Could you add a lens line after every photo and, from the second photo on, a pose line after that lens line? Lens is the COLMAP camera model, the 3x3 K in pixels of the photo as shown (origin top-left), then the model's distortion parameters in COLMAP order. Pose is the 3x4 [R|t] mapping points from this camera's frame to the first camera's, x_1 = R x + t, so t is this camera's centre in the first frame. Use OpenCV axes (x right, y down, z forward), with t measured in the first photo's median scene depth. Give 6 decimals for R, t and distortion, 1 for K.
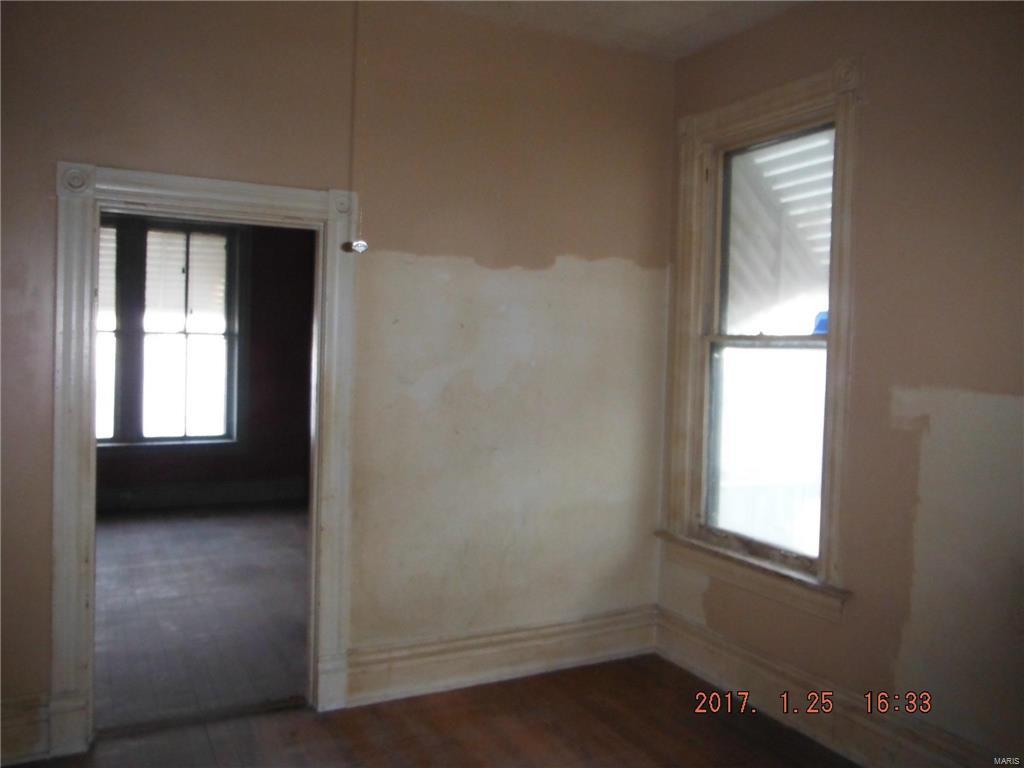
lens RADIAL K [[833.2, 0, 518.2], [0, 833.2, 379.7], [0, 0, 1]] dist [-0.046661, 0.042222]
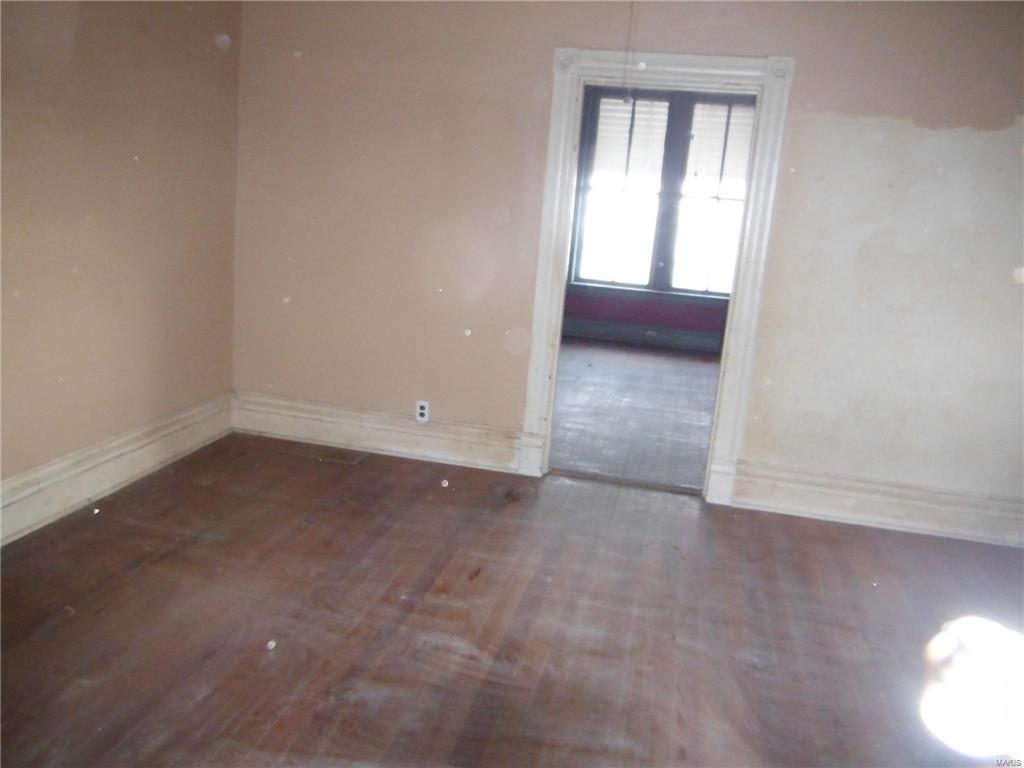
lens RADIAL K [[833.2, 0, 517.4], [0, 833.2, 378.1], [0, 0, 1]] dist [-0.046661, 0.042222]
pose [[0.773354, 0.168304, -0.611226, 0.247913], [-0.081212, 0.982474, 0.167775, 0.035706], [0.628751, -0.080111, 0.773469, -0.107035]]
